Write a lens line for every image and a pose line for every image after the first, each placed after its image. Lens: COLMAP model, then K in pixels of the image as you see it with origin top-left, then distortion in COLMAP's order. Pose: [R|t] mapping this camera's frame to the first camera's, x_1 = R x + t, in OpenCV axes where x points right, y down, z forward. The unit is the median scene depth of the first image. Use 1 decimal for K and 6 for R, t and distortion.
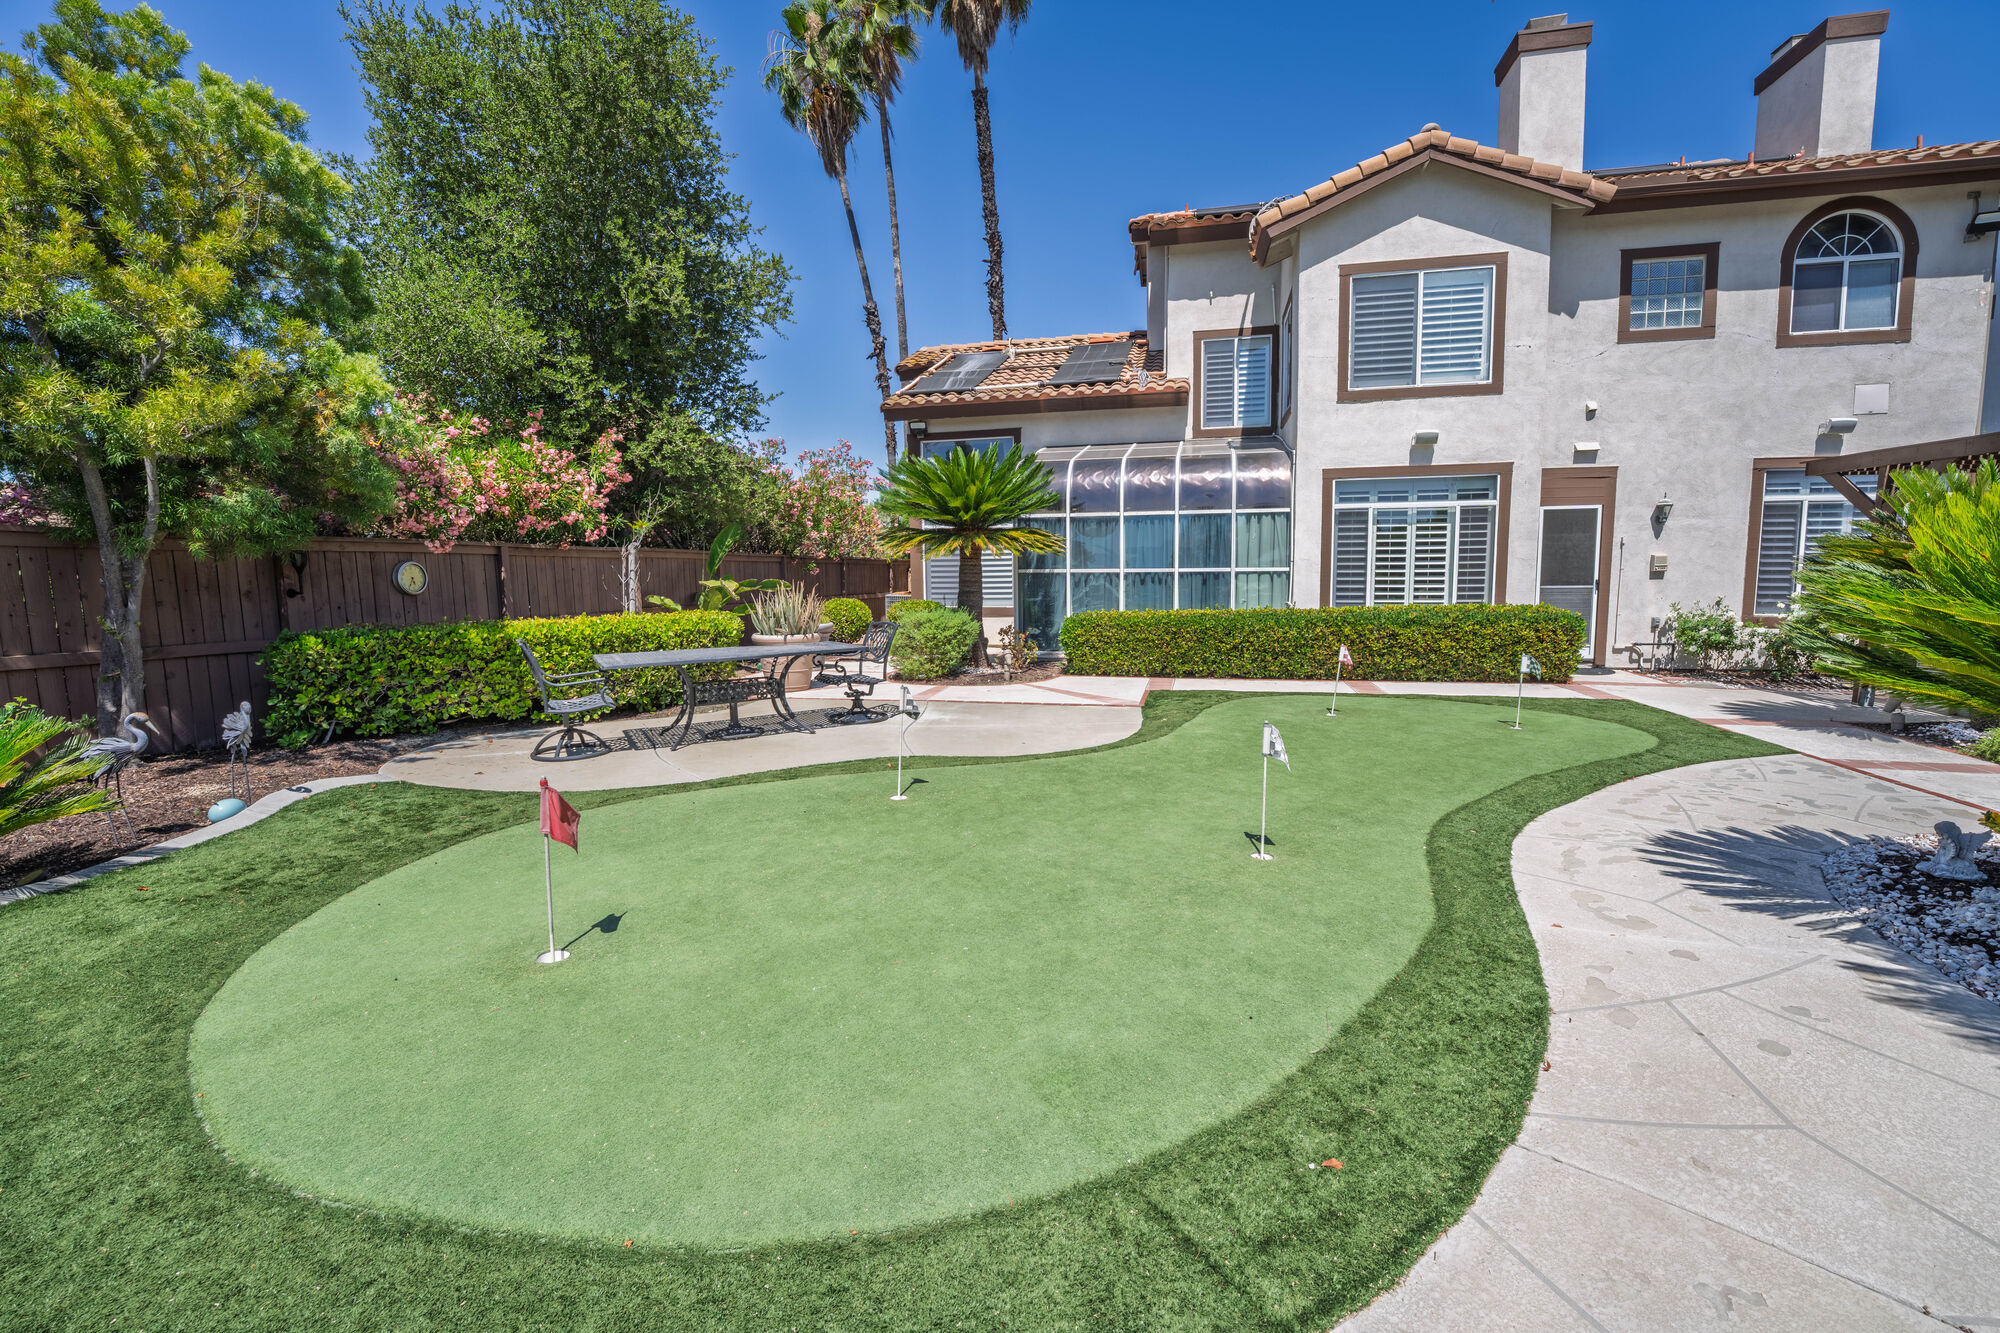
lens RADIAL K [[826.1, 0, 993.3], [0, 826.1, 657.3], [0, 0, 1]] dist [-0.027317, -0.000098]
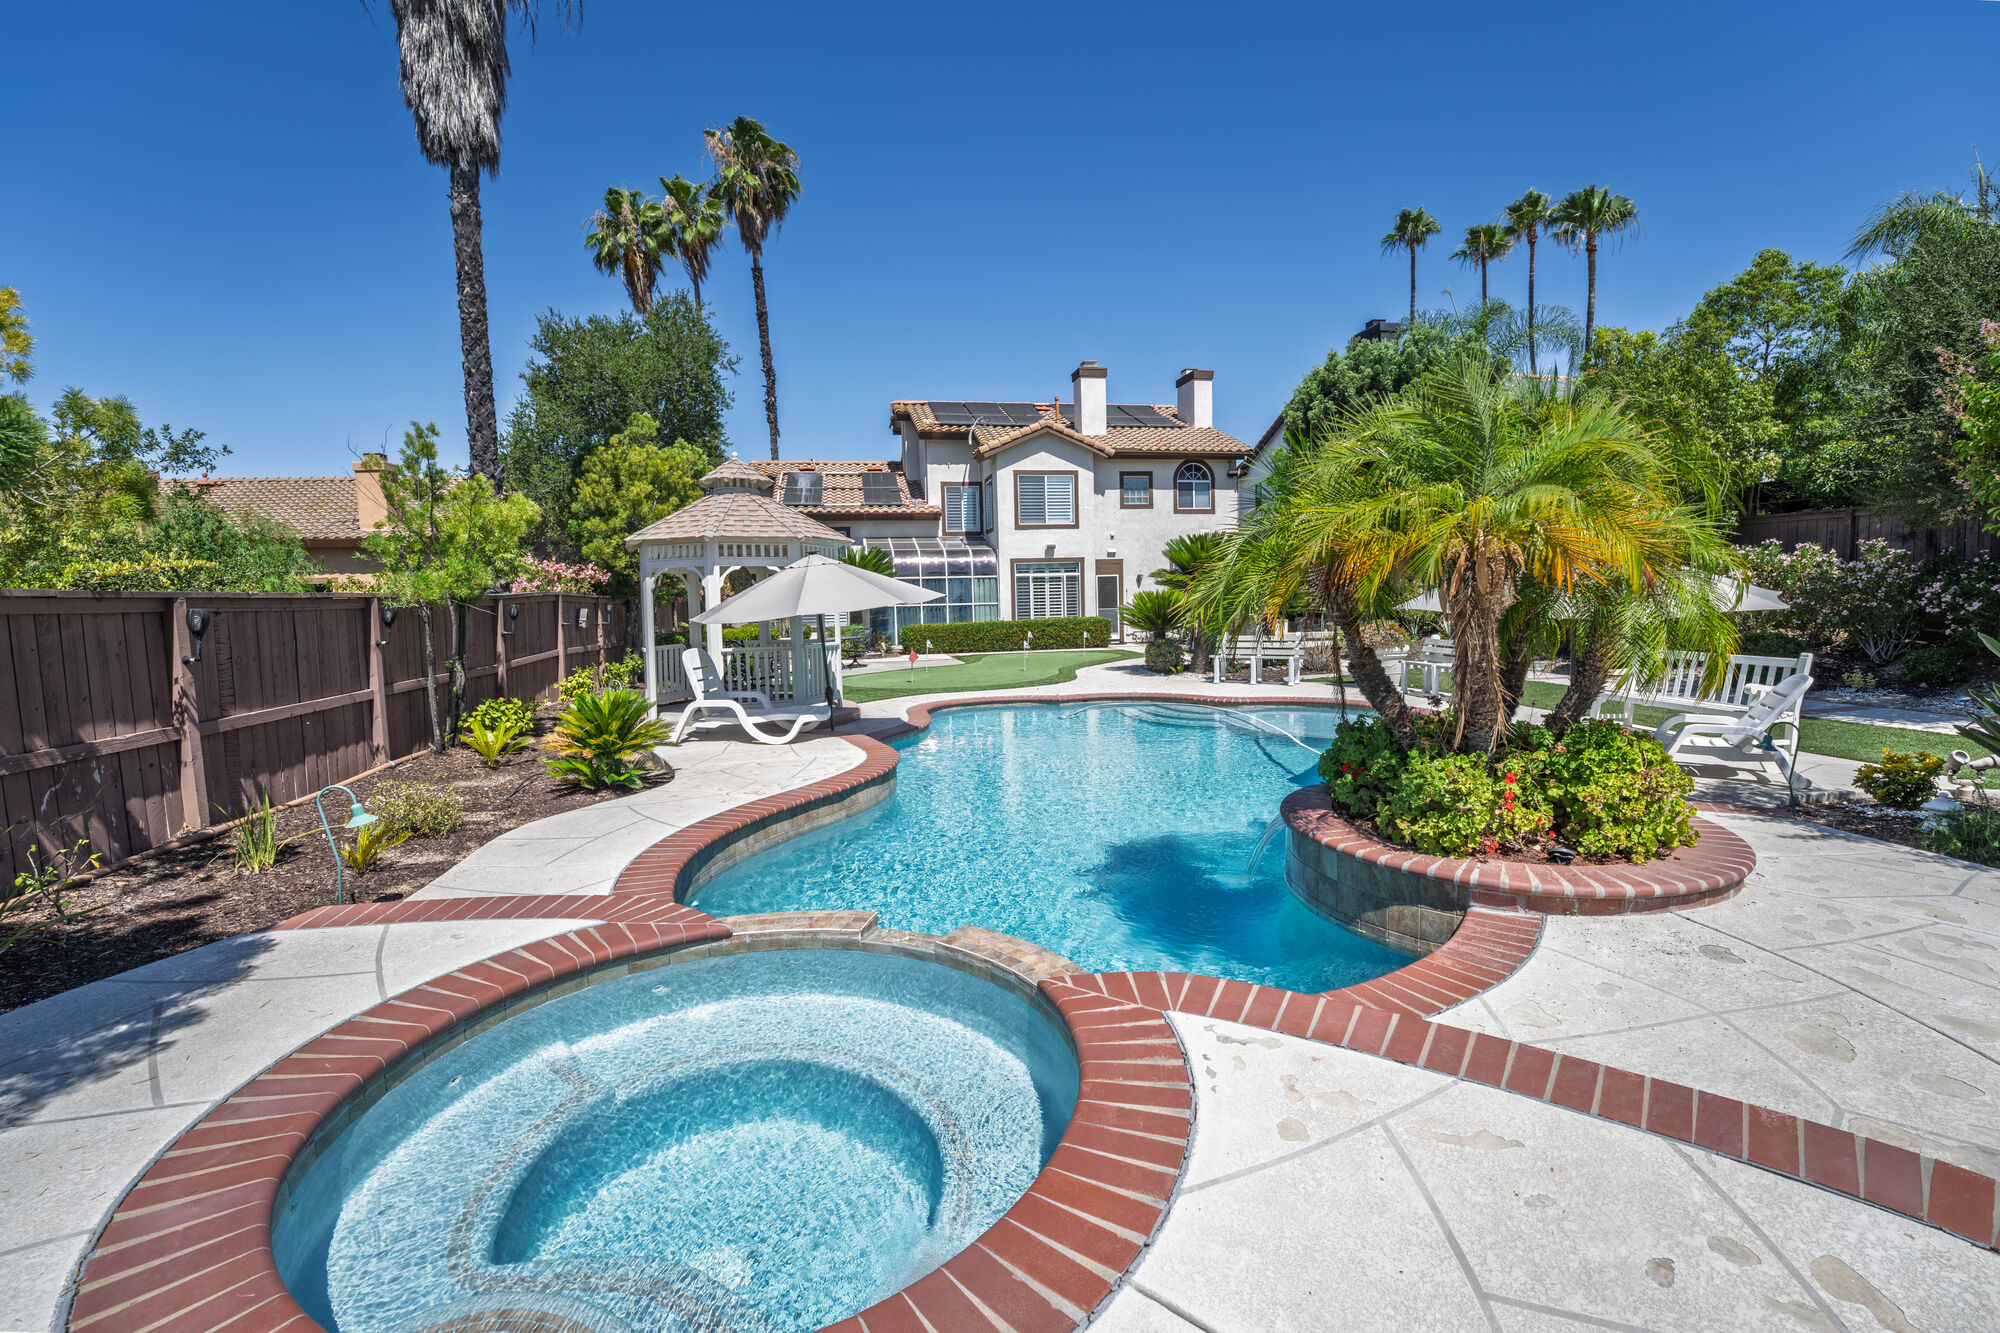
lens RADIAL K [[826.1, 0, 997.7], [0, 826.1, 662.2], [0, 0, 1]] dist [-0.027317, -0.000098]
pose [[0.913820, -0.043171, 0.403819, -0.565835], [0.055165, 0.998313, -0.018108, 0.094801], [-0.402356, 0.038824, 0.914660, -1.062157]]
